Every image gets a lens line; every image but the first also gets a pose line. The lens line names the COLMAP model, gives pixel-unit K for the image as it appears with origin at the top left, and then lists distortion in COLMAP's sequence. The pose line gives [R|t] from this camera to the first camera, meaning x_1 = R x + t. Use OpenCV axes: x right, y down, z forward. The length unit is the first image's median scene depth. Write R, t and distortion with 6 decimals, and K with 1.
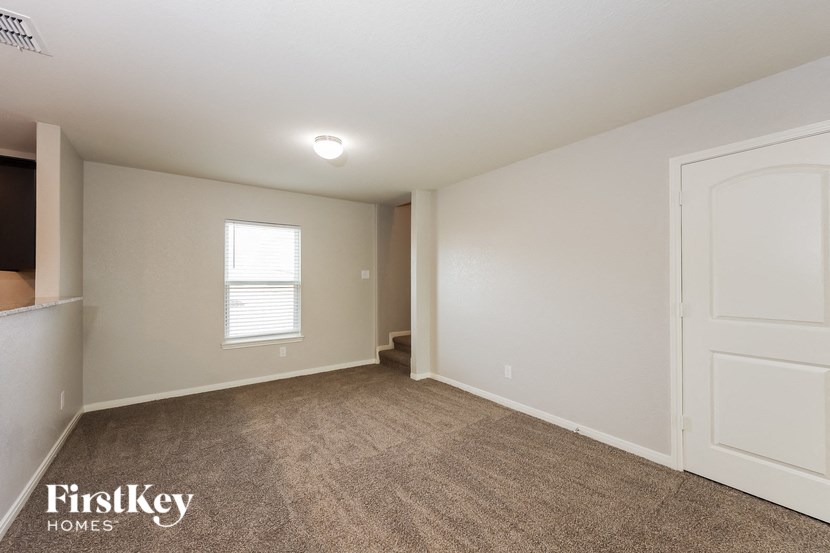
lens RADIAL K [[334.2, 0, 411.5], [0, 334.2, 278.3], [0, 0, 1]] dist [0.004792, -0.000326]
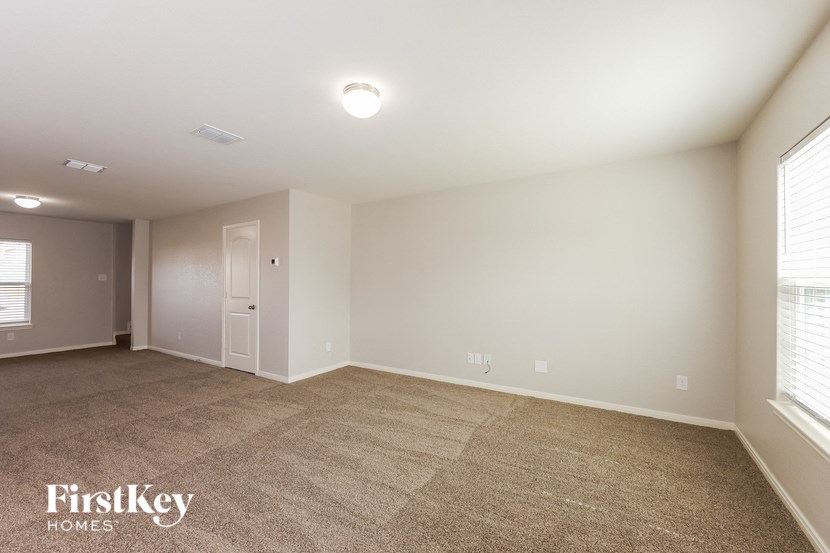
lens RADIAL K [[334.2, 0, 390.6], [0, 334.2, 277.9], [0, 0, 1]] dist [0.004792, -0.000326]
pose [[0.933295, 0.003702, 0.359092, 0.523552], [-0.001206, 0.999974, -0.007177, -0.002269], [-0.359109, 0.006265, 0.933274, -0.752008]]
